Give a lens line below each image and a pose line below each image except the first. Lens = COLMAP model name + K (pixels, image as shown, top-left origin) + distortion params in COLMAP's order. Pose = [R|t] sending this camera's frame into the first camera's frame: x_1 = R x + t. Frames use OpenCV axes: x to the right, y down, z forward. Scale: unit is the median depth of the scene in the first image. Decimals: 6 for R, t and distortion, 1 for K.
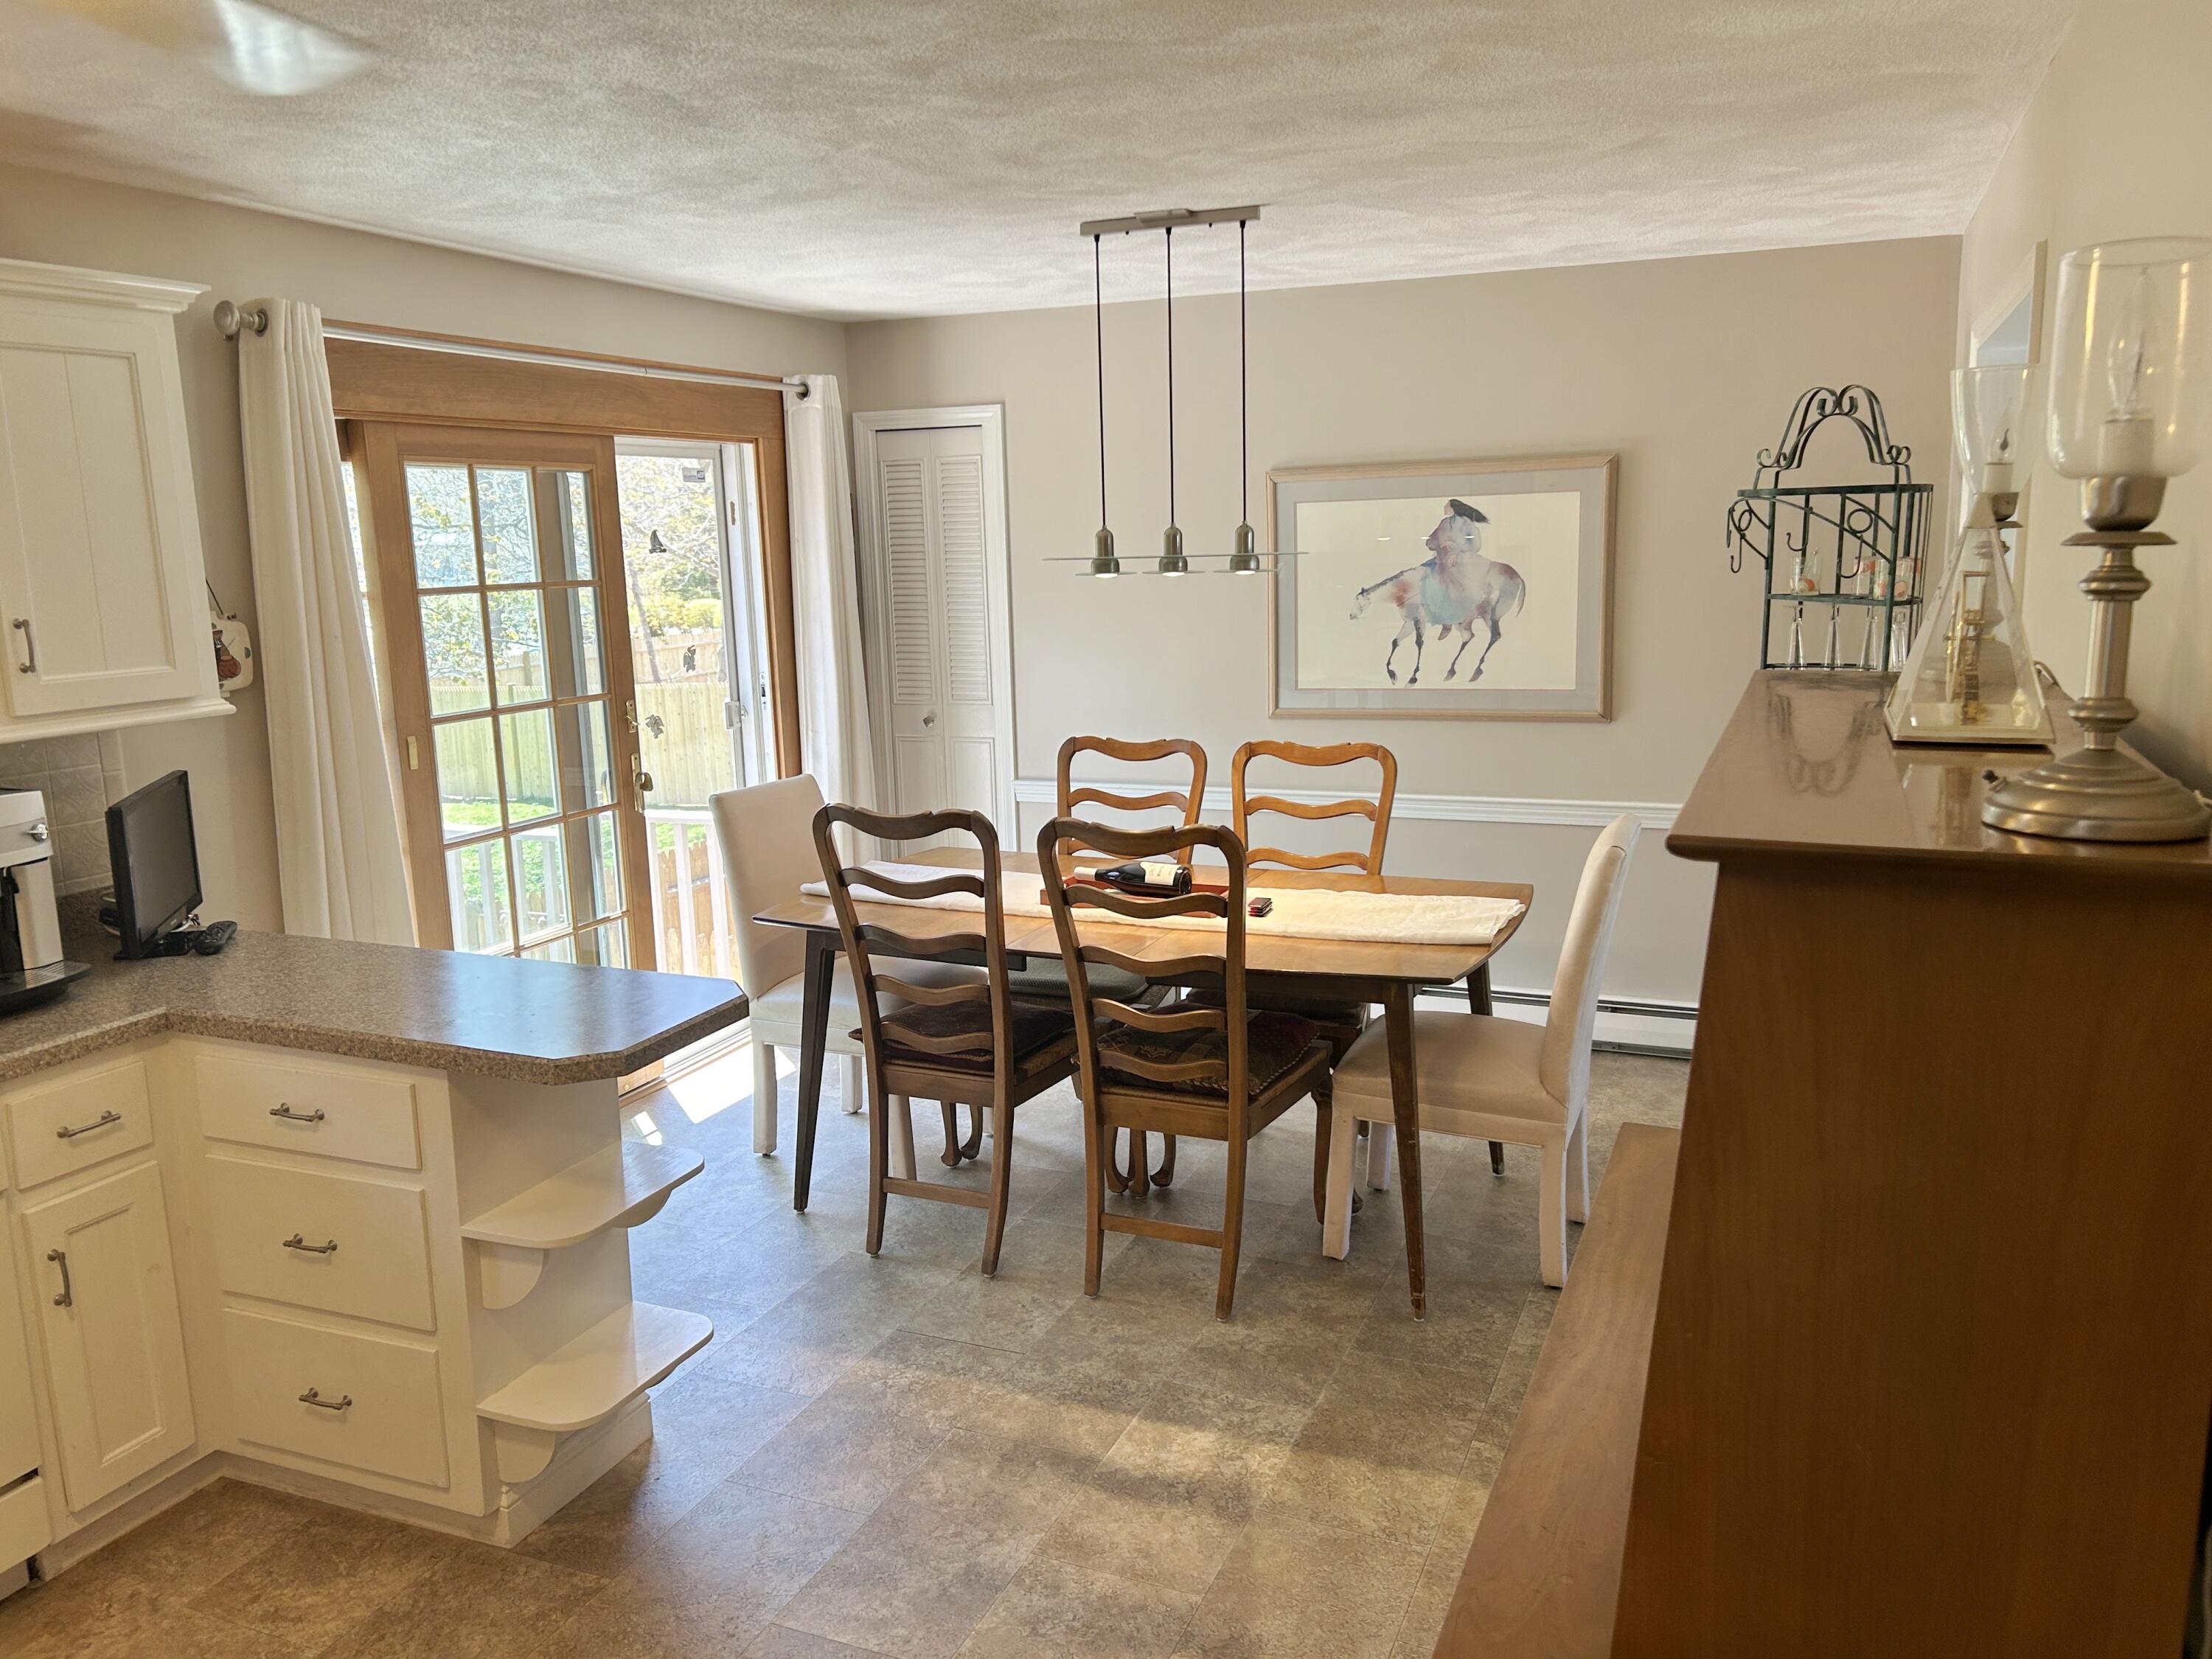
lens RADIAL K [[1667.6, 0, 1106.0], [0, 1667.6, 829.5], [0, 0, 1]] dist [0.000450, 0.001910]
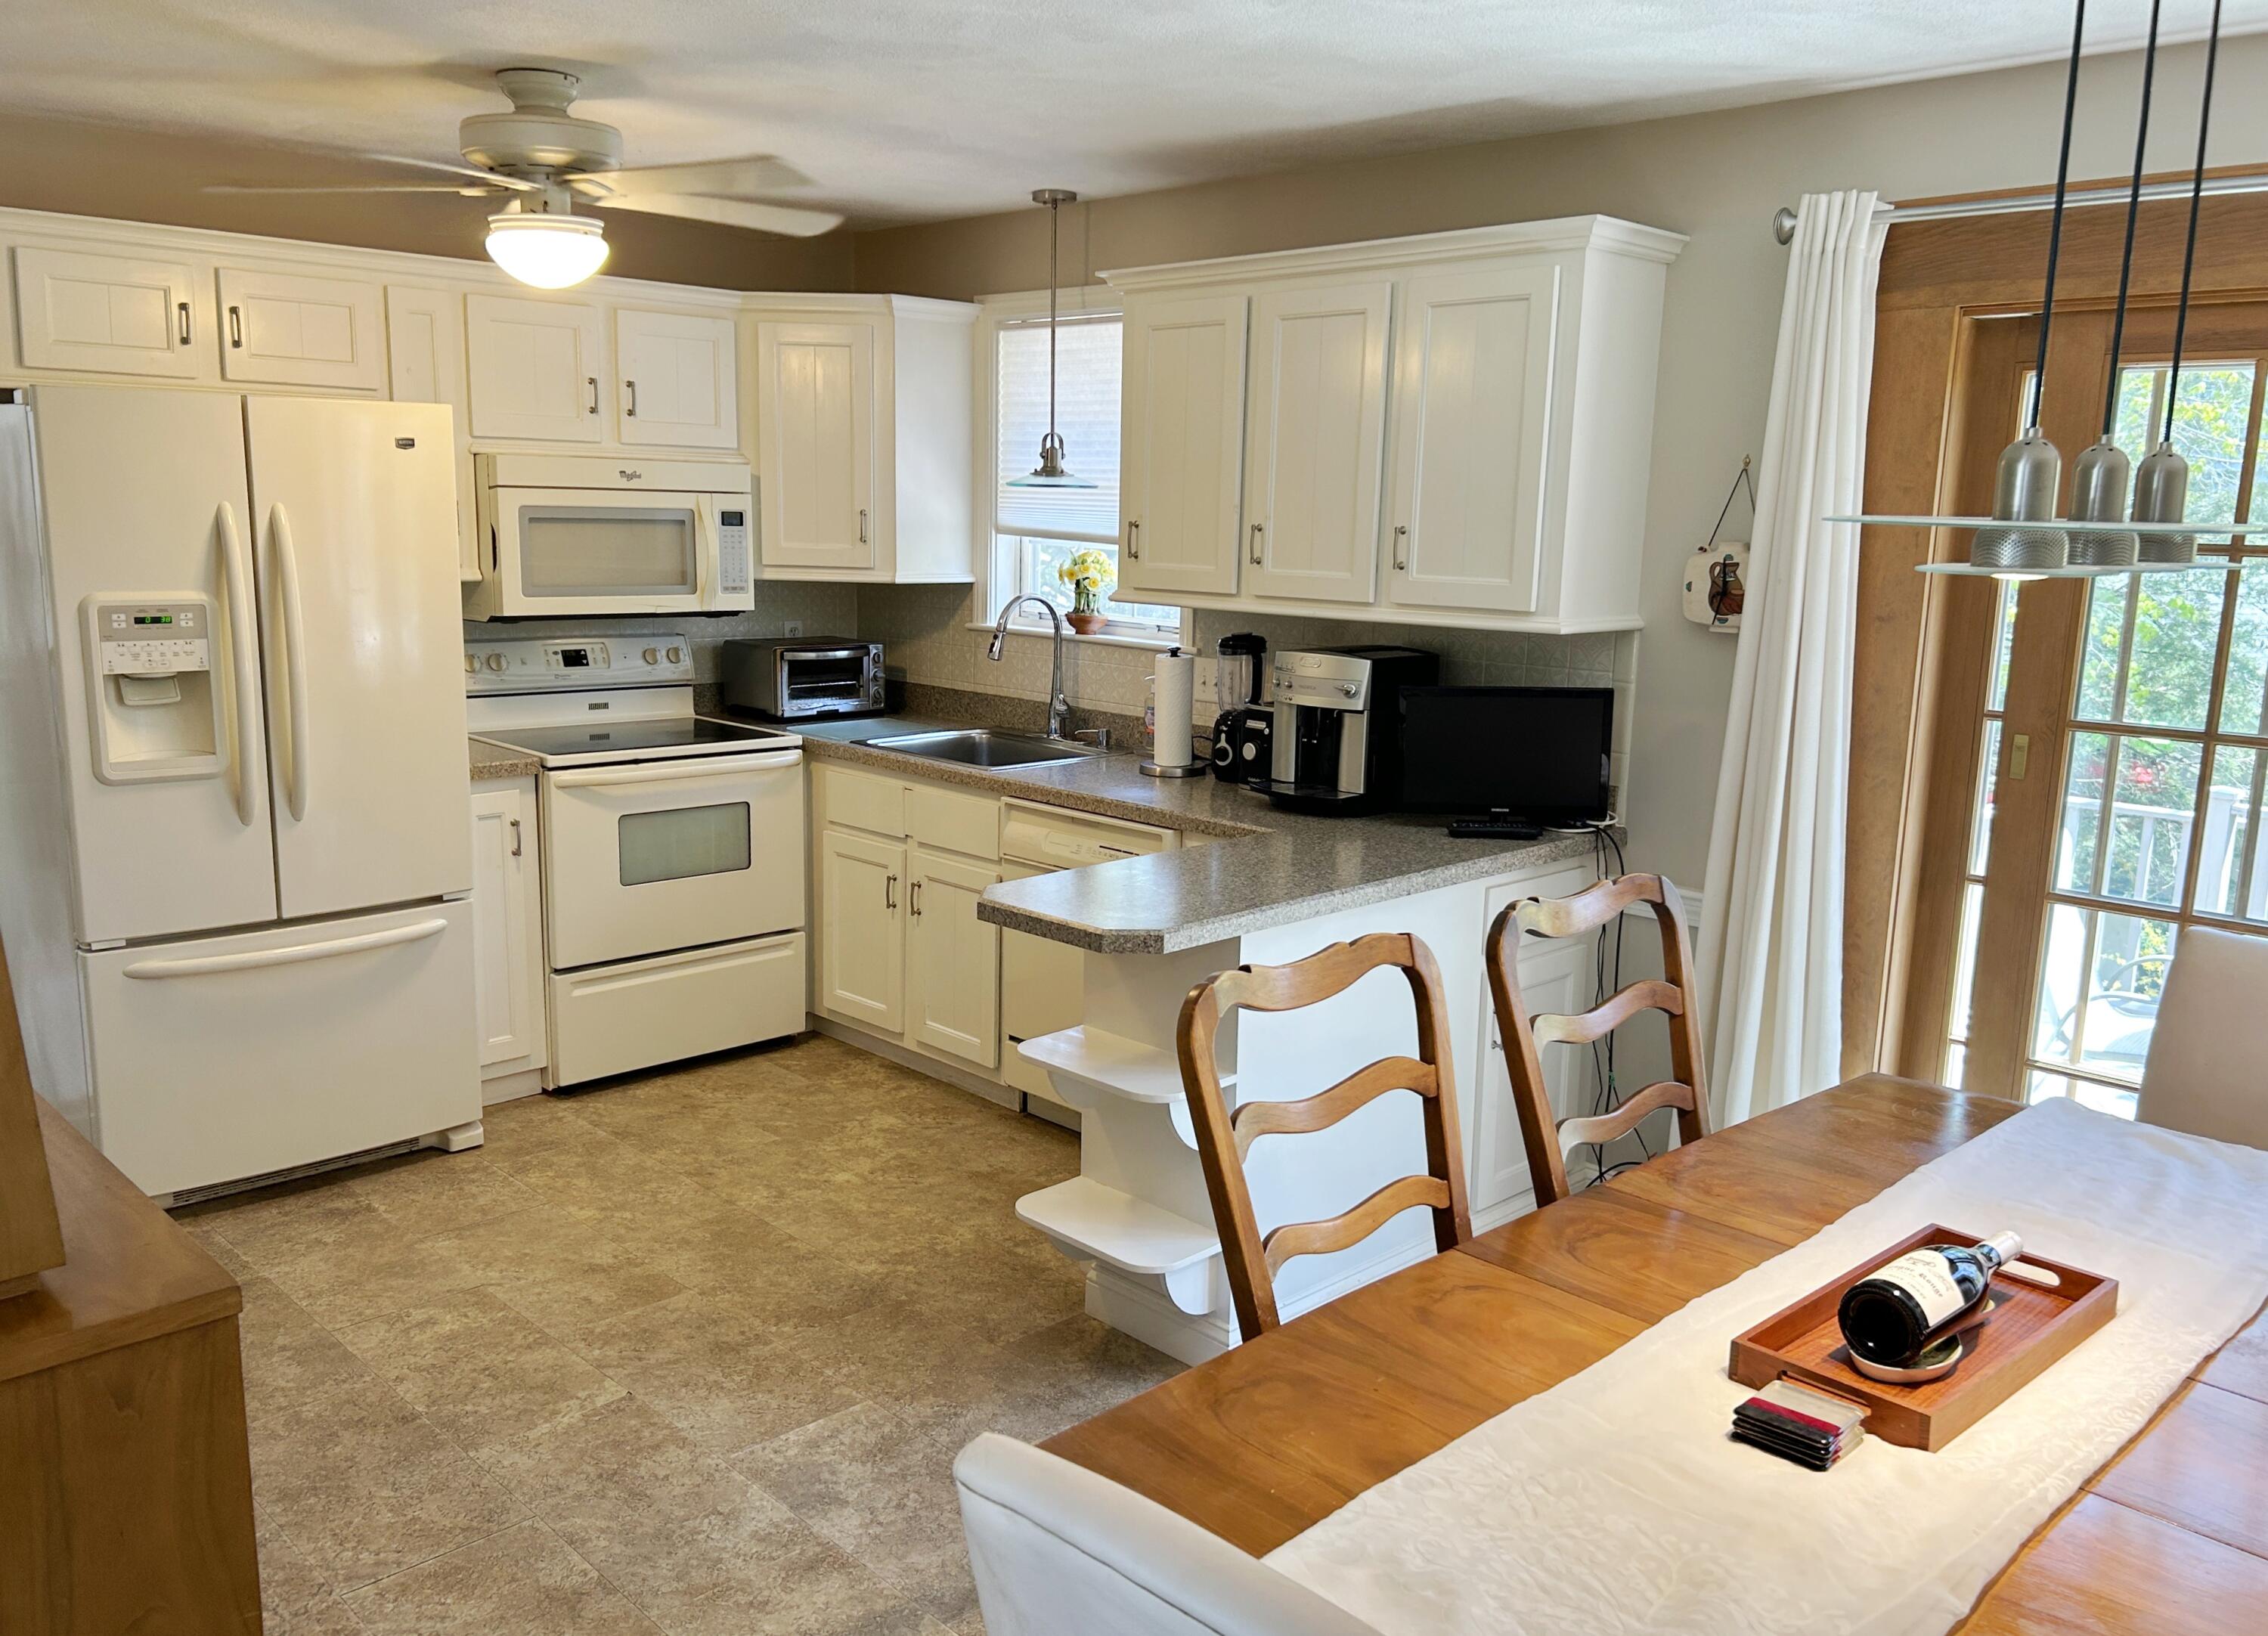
lens RADIAL K [[1808.0, 0, 1134.0], [0, 1808.0, 818.0], [0, 0, 1]] dist [0.040914, -0.012558]
pose [[-0.398546, 0.184886, -0.898320, 0.445371], [-0.164796, 0.949093, 0.268449, -0.157818], [0.902221, 0.255029, -0.347789, 0.844843]]
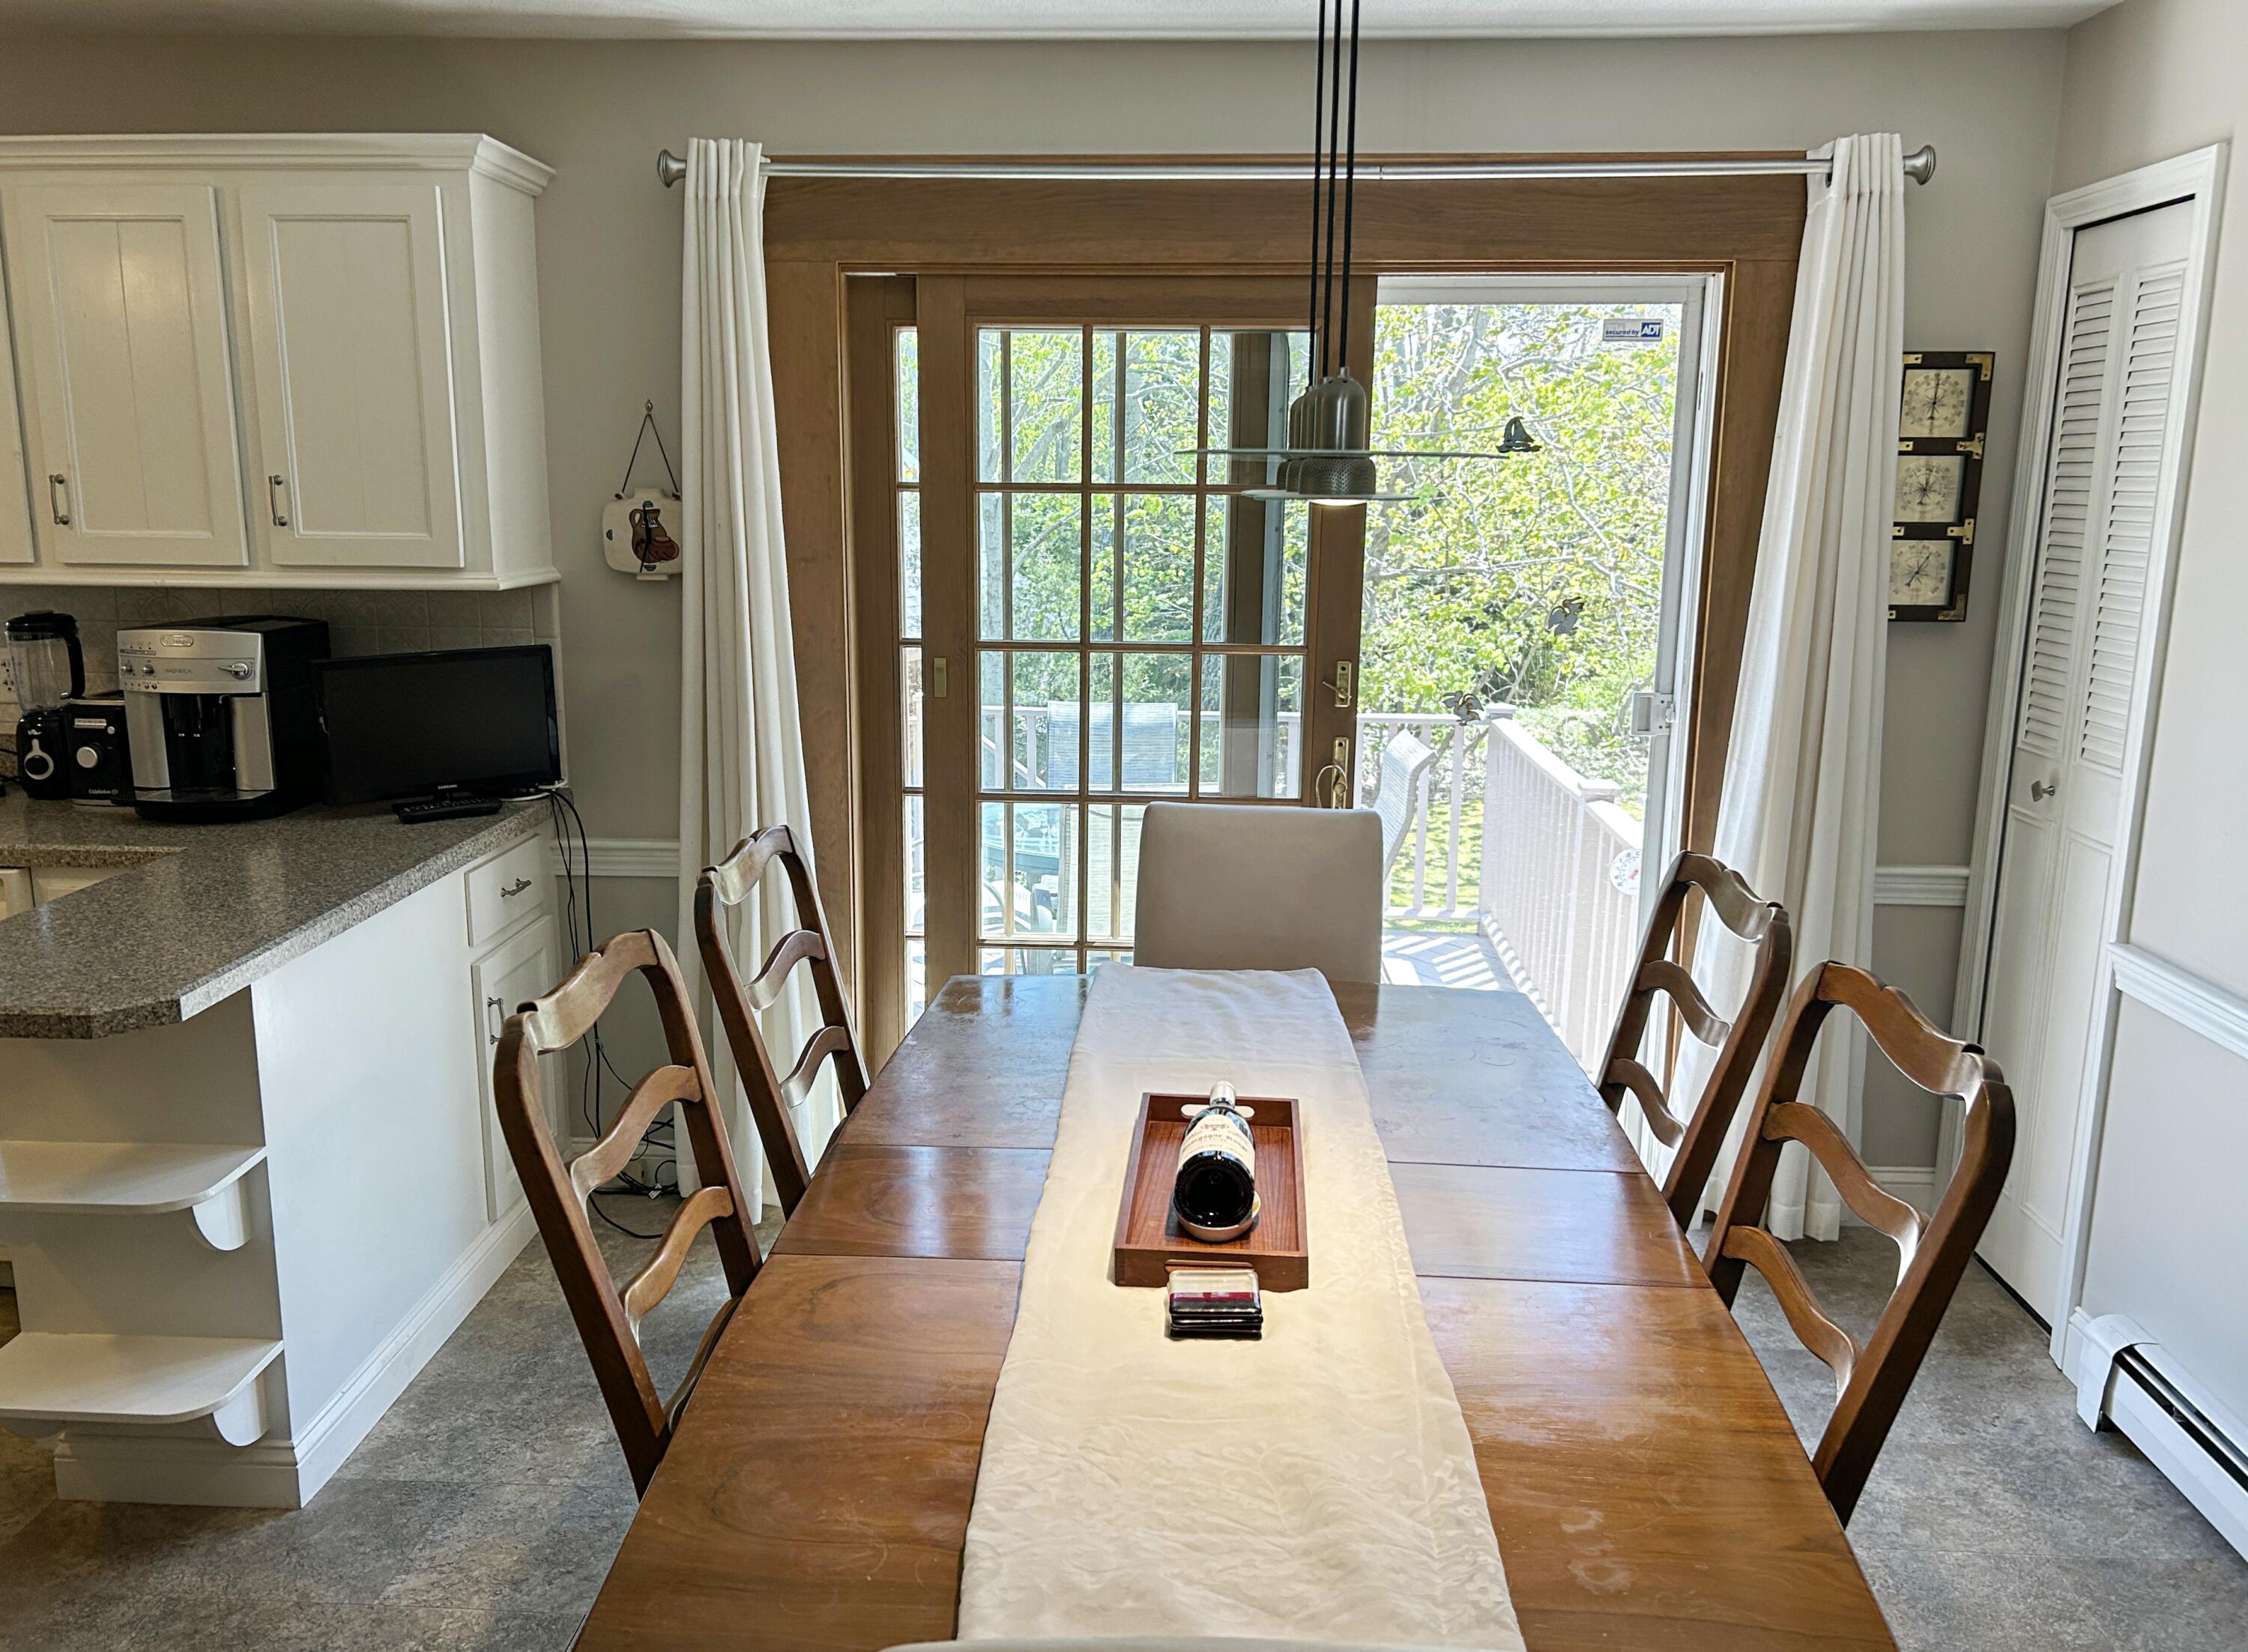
lens RADIAL K [[1725.9, 0, 1124.0], [0, 1725.9, 826.0], [0, 0, 1]] dist [0.099831, -0.128727]
pose [[0.337768, 0.224474, -0.914070, 0.398431], [-0.182407, 0.968345, 0.170399, -0.125406], [0.923385, 0.109177, 0.368021, 0.695857]]
